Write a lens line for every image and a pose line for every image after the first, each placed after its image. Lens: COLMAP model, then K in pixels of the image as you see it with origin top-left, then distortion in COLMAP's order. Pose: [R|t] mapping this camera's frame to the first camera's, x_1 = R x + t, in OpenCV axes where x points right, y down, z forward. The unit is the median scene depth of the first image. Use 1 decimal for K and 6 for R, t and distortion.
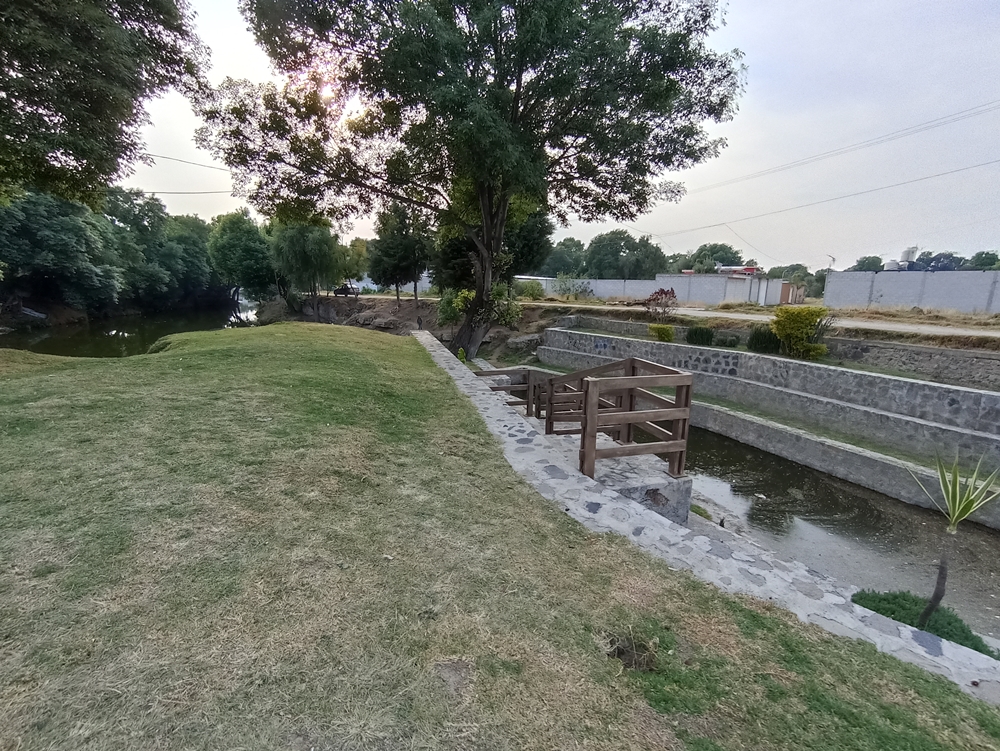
lens RADIAL K [[447.4, 0, 494.7], [0, 447.4, 372.2], [0, 0, 1]] dist [-0.000398, 0.003573]
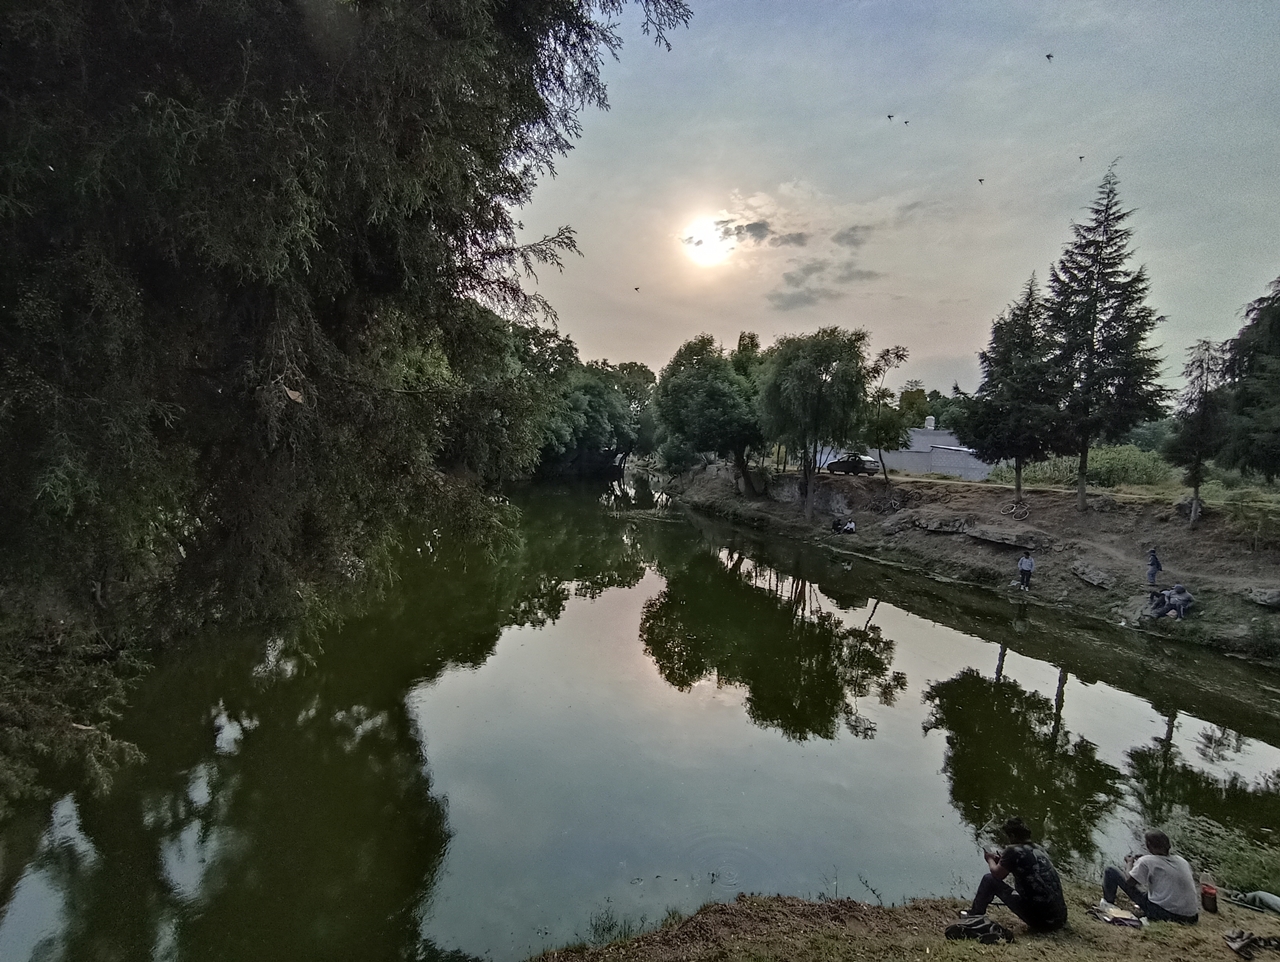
lens RADIAL K [[572.7, 0, 644.6], [0, 572.7, 476.0], [0, 0, 1]] dist [-0.000398, 0.003573]
pose [[0.910216, 0.067213, -0.408644, -0.245584], [-0.134414, 0.981269, -0.137999, -0.028819], [0.391714, 0.180536, 0.902201, 0.209247]]
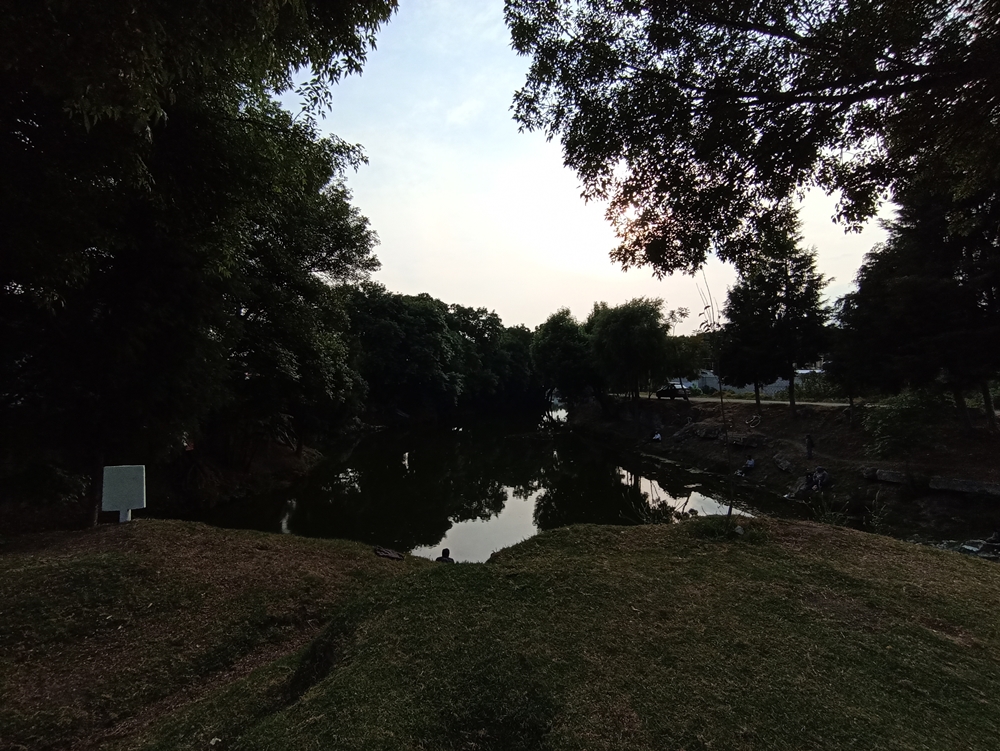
lens RADIAL K [[447.4, 0, 493.4], [0, 447.4, 381.7], [0, 0, 1]] dist [-0.000398, 0.003573]
pose [[0.801573, -0.024806, -0.597383, -0.106473], [-0.092972, 0.981814, -0.165520, -0.036348], [0.590625, 0.188217, 0.784689, 0.172370]]
